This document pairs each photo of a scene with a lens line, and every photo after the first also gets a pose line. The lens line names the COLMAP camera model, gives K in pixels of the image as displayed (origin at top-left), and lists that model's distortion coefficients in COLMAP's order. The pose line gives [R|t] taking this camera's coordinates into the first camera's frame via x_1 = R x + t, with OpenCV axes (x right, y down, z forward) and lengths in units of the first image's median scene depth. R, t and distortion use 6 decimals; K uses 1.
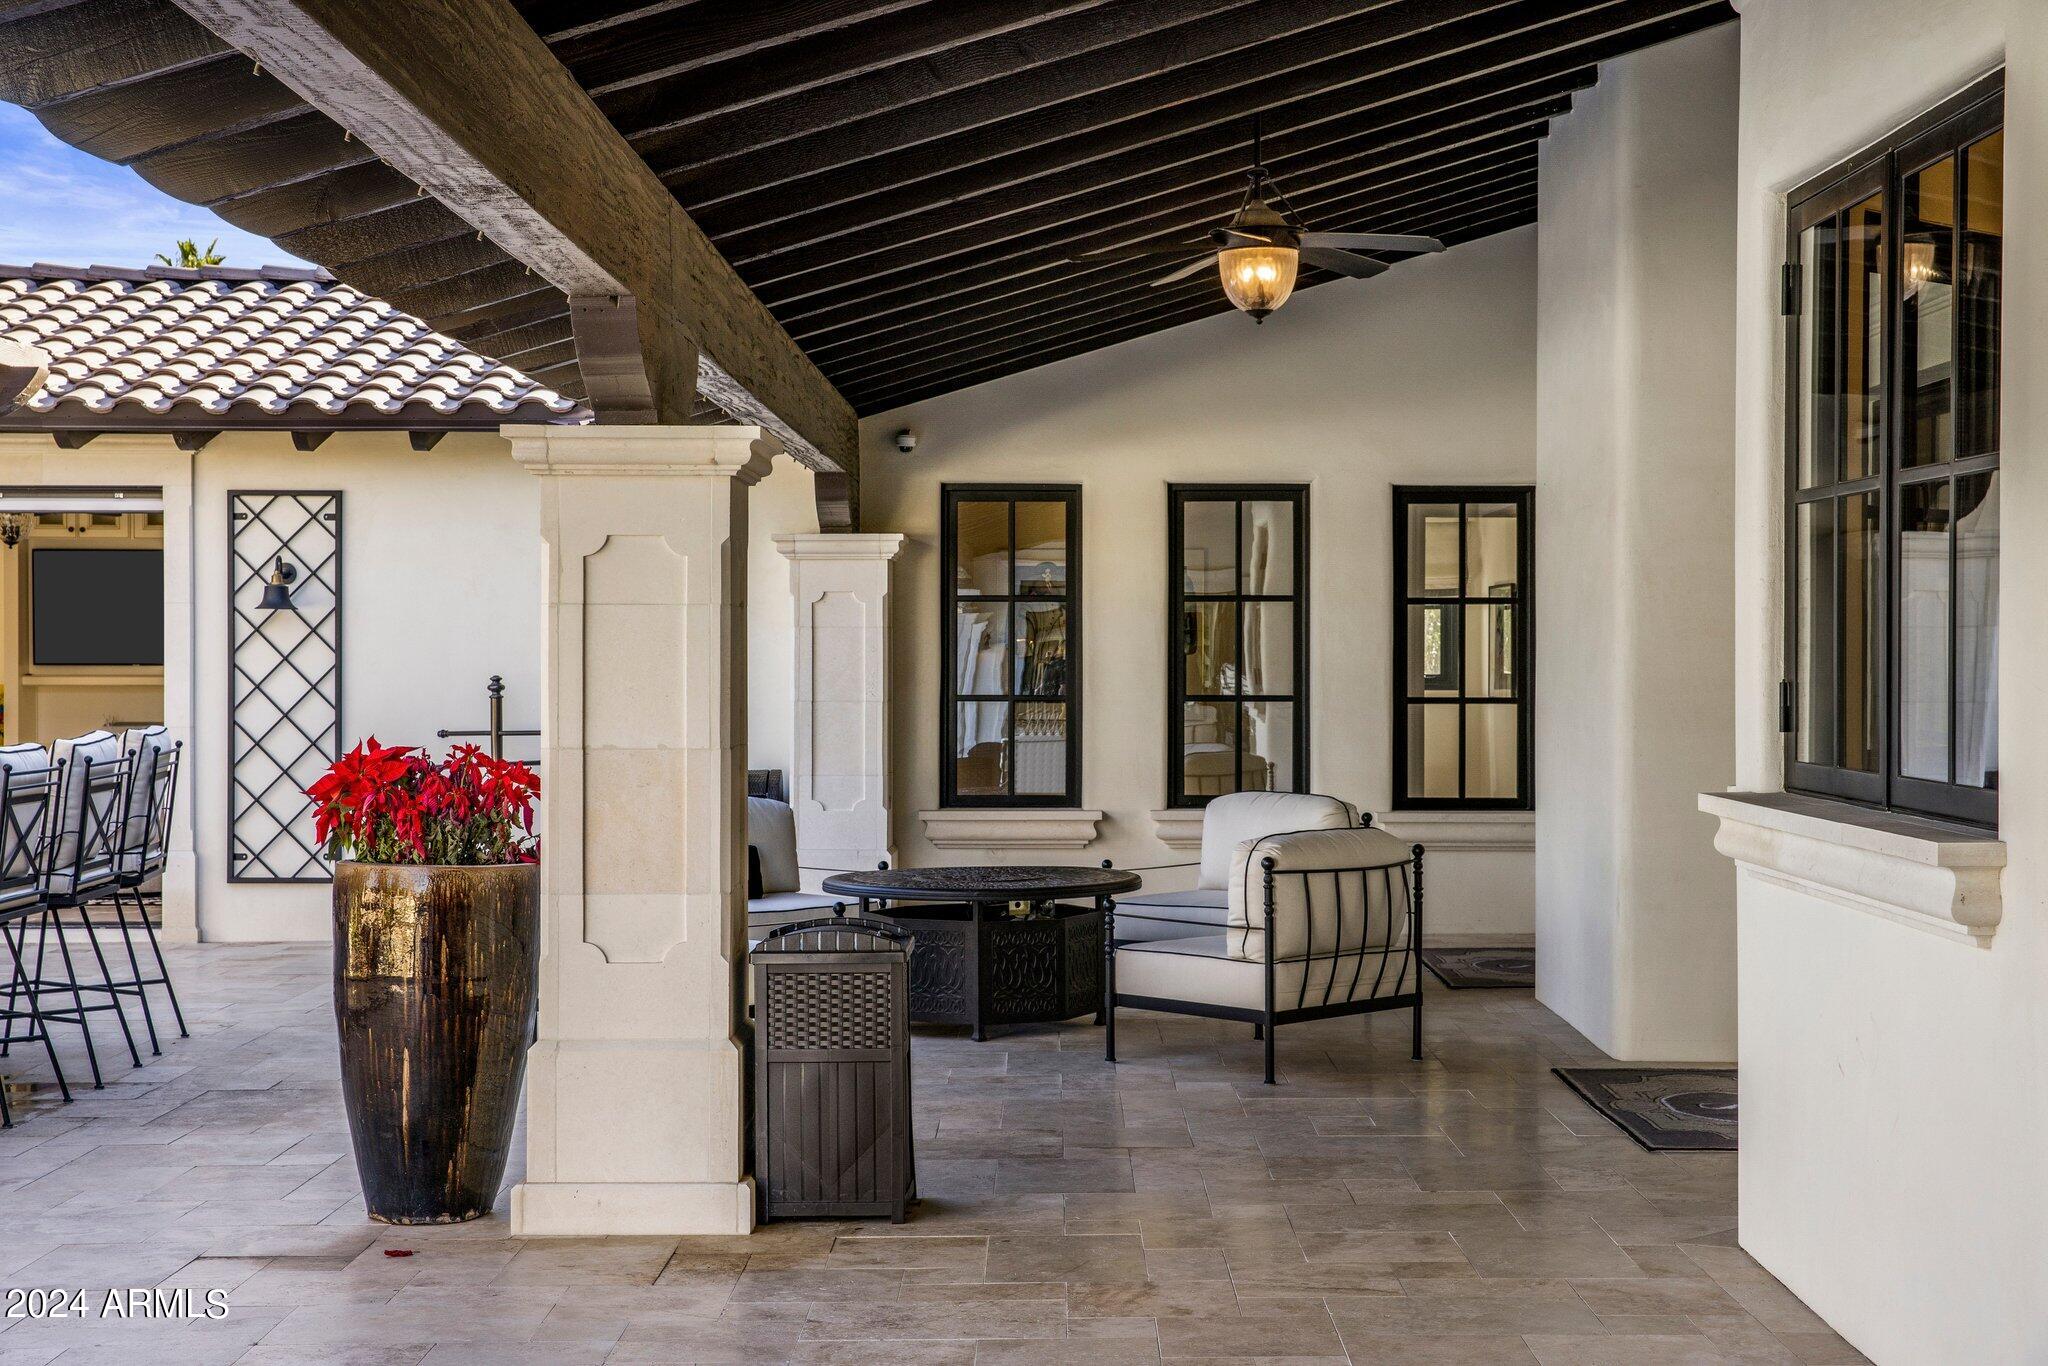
lens RADIAL K [[3136.8, 0, 1024.0], [0, 3136.8, 683.0], [0, 0, 1]] dist [0.241227, 0.016213]
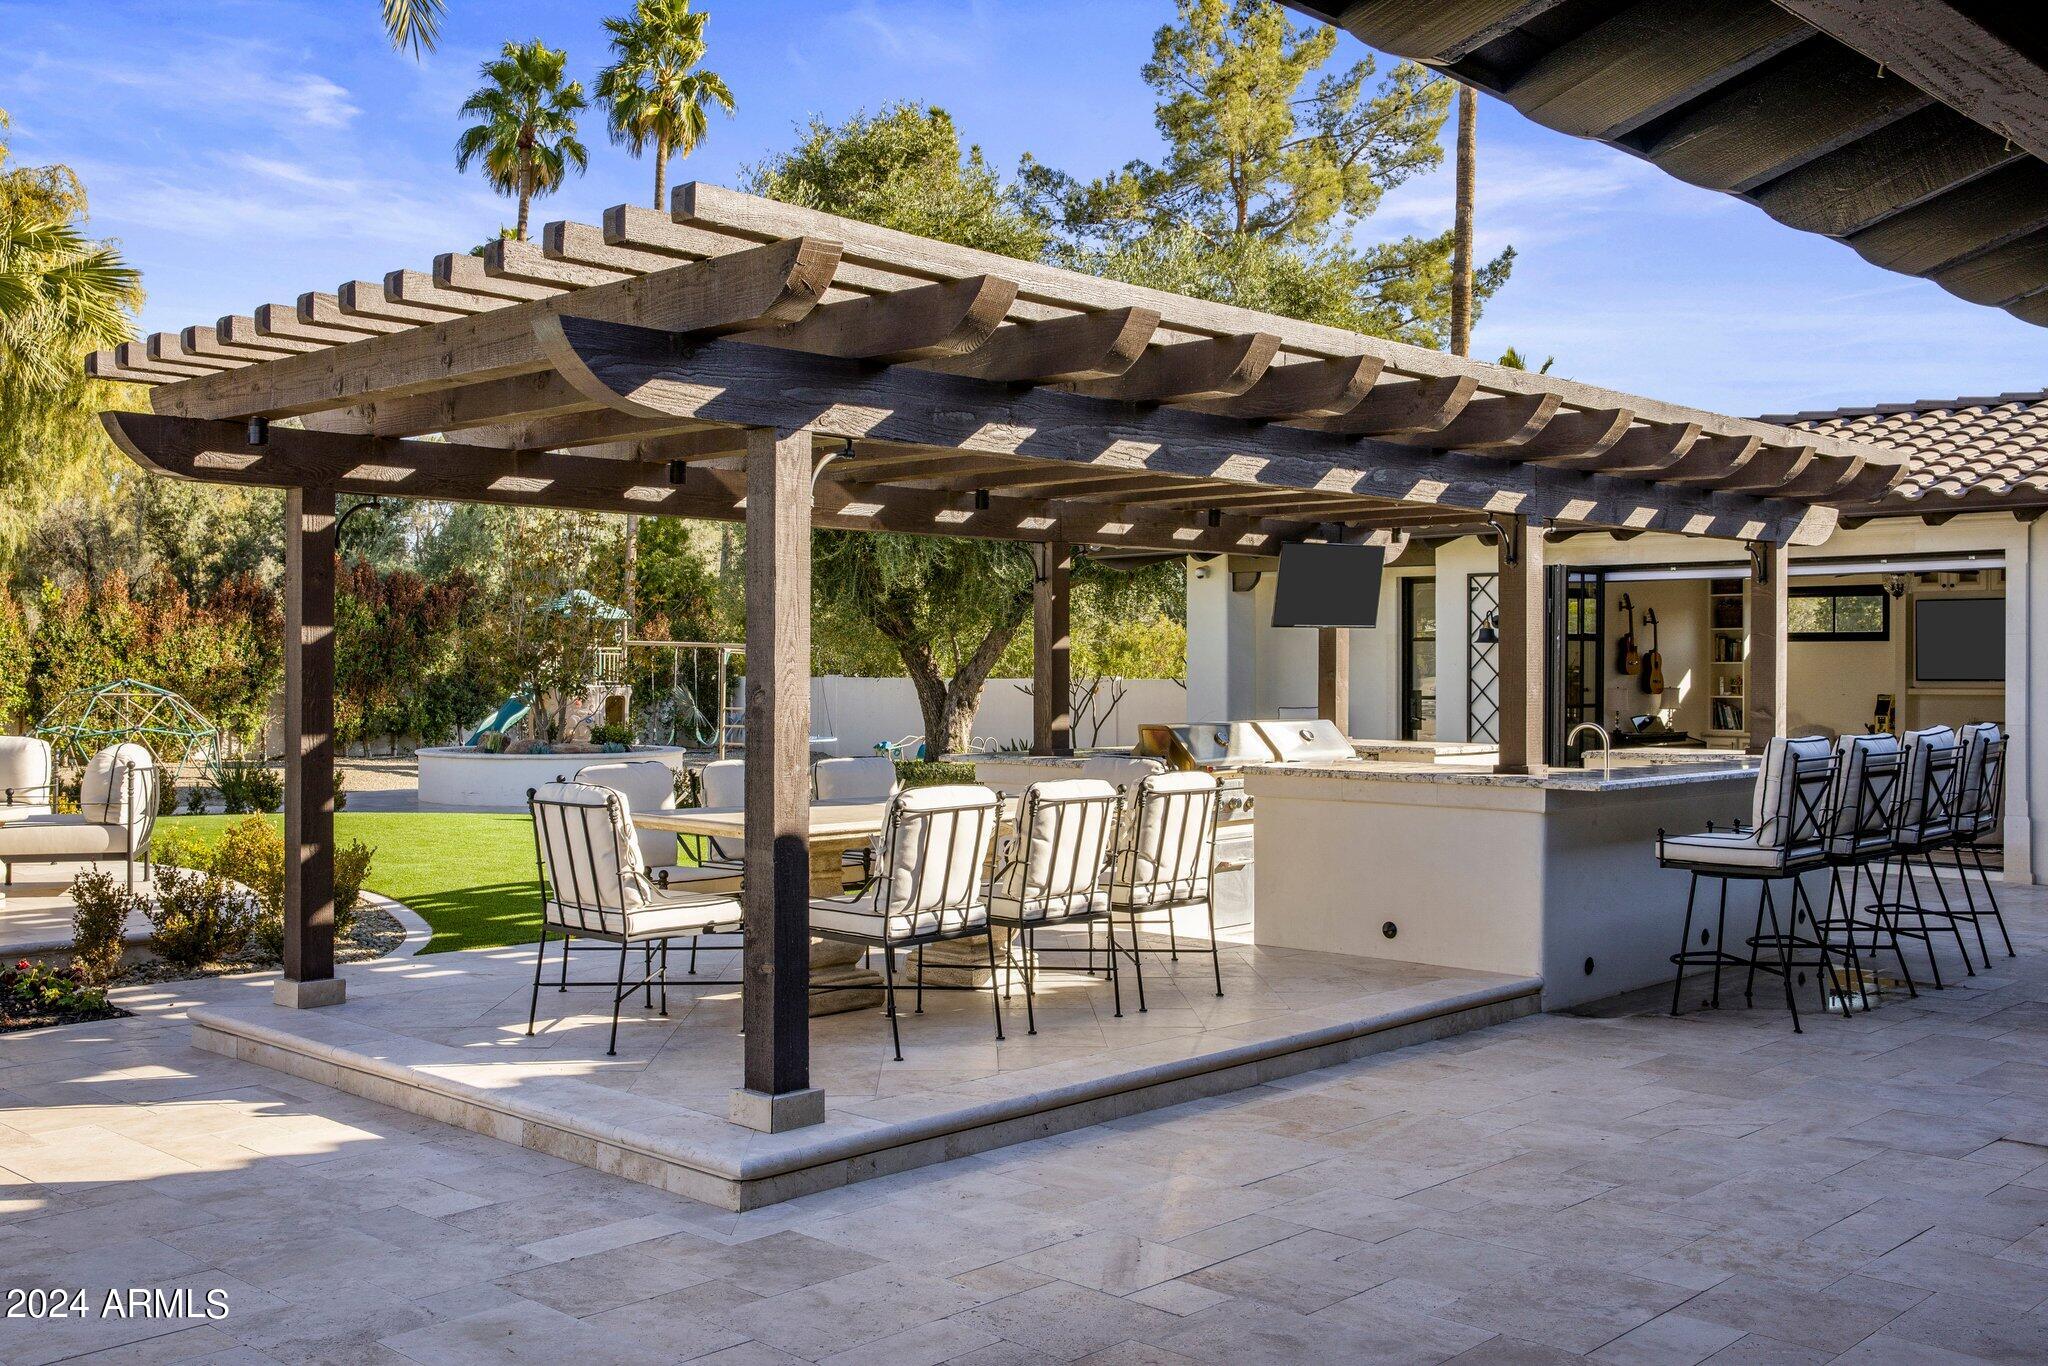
lens RADIAL K [[1927.6, 0, 1024.0], [0, 1927.6, 683.0], [0, 0, 1]] dist [0.018933, 0.036744]
pose [[0.730902, 0.000857, -0.682482, -0.010561], [-0.006308, 0.999965, -0.005500, 0.003805], [0.682453, 0.008325, 0.730882, 0.129157]]
